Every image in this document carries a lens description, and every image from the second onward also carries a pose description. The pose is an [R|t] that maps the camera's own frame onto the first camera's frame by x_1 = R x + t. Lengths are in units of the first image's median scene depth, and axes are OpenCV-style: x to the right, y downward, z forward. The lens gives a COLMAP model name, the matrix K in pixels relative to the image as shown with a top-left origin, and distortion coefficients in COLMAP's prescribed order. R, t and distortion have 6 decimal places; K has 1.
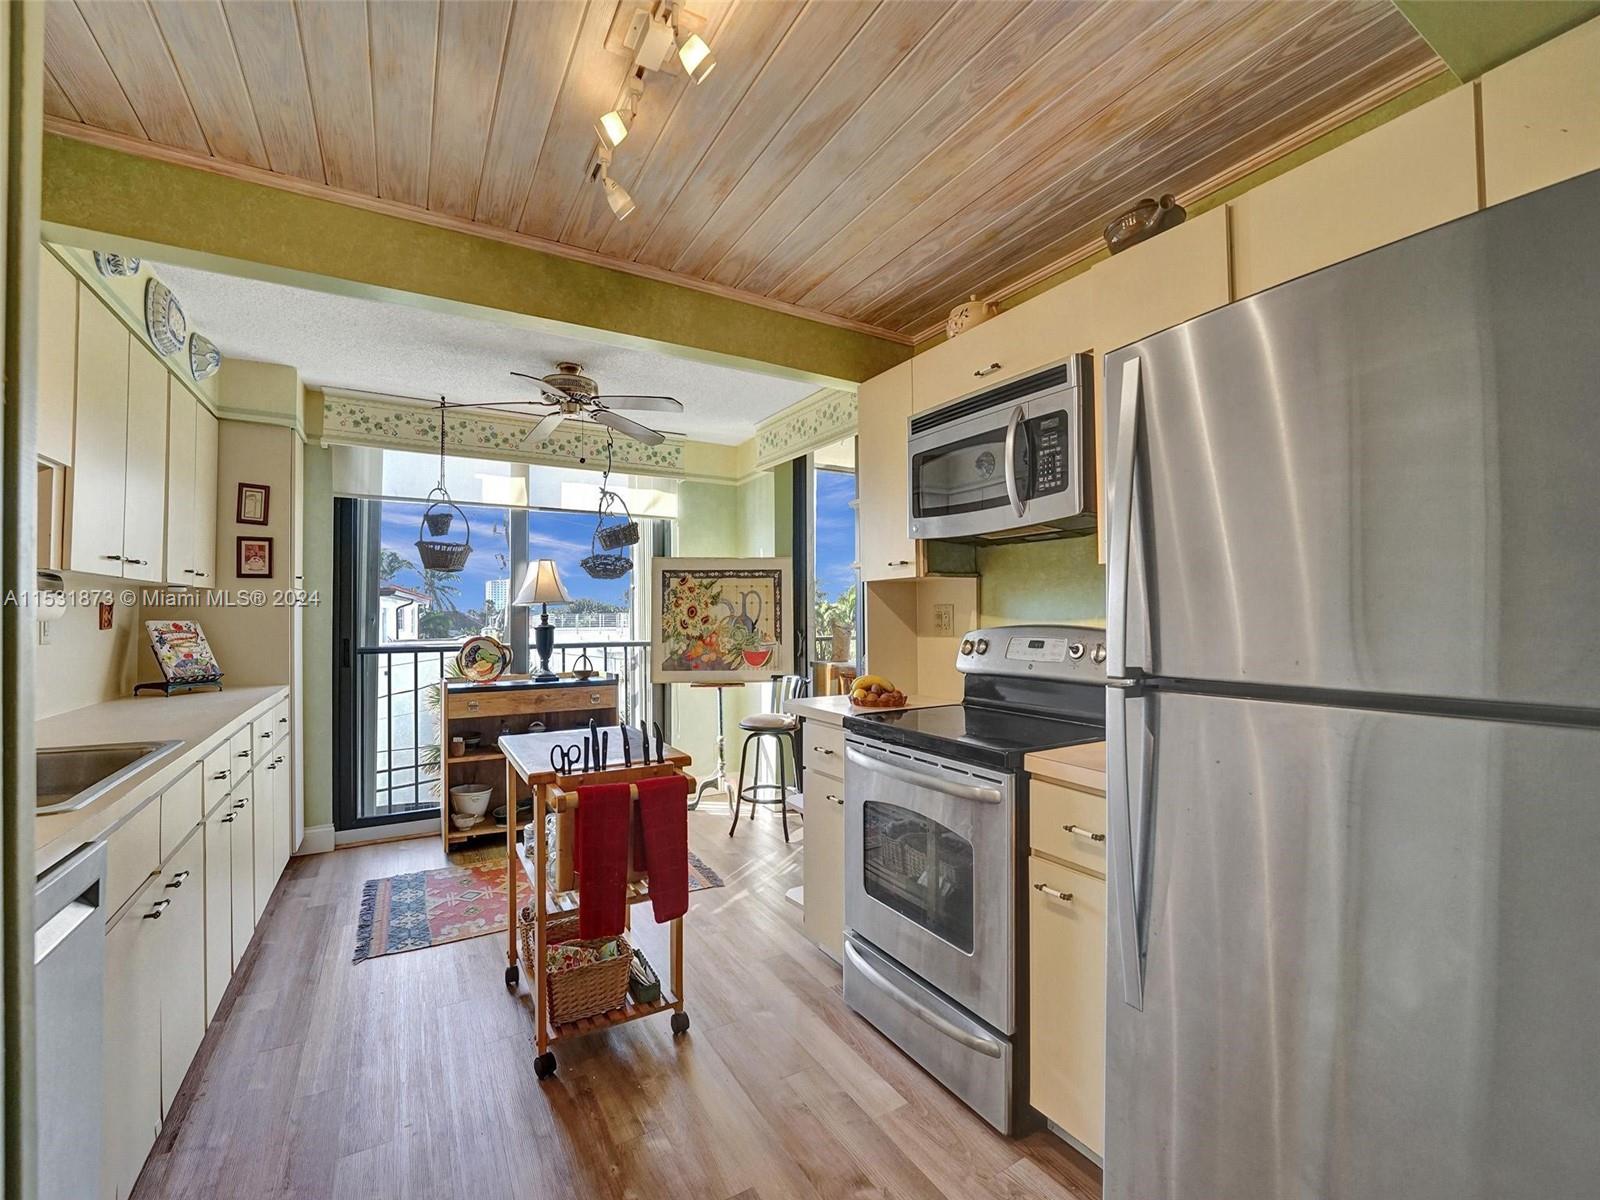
lens RADIAL K [[654.2, 0, 796.7], [0, 654.2, 602.0], [0, 0, 1]] dist [-0.027049, 0.002107]
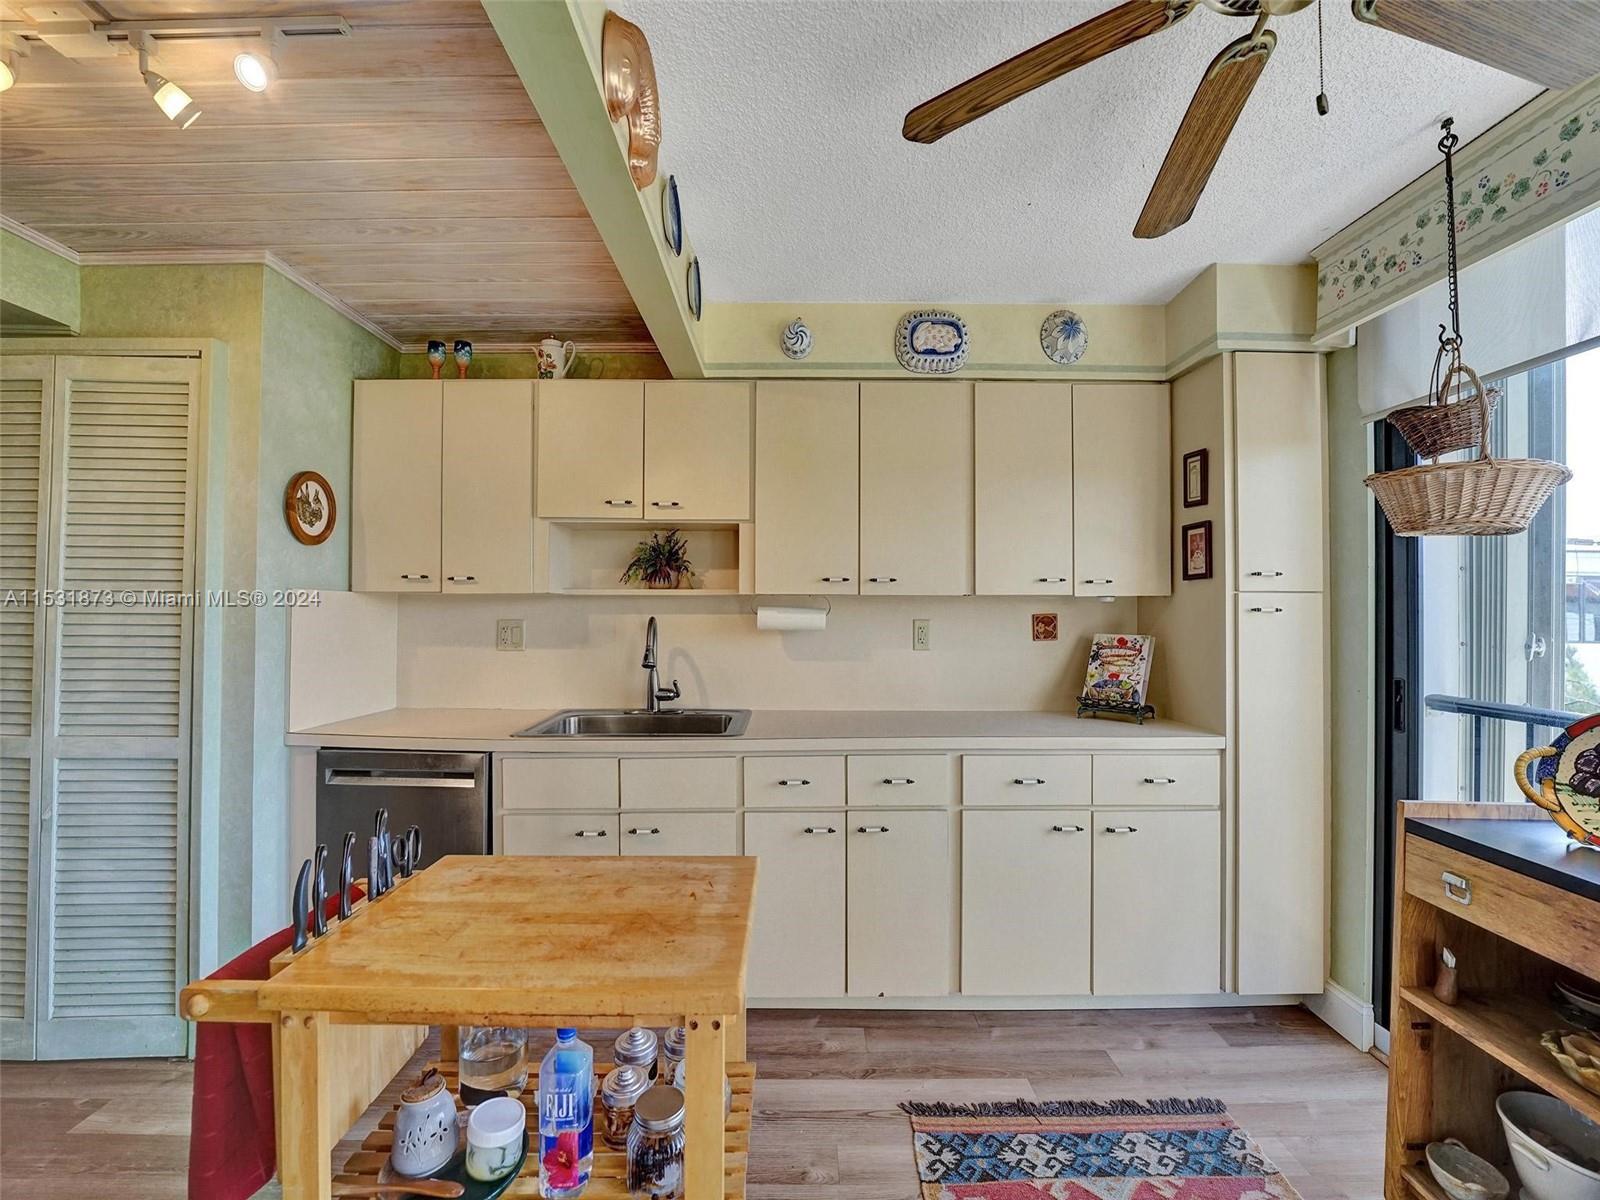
lens RADIAL K [[654.2, 0, 802.6], [0, 654.2, 603.5], [0, 0, 1]] dist [-0.027049, 0.002107]
pose [[-0.496233, -0.010721, -0.868123, 0.013100], [0.007886, 0.999827, -0.016855, -0.001583], [0.868154, -0.015210, -0.496062, 1.033244]]
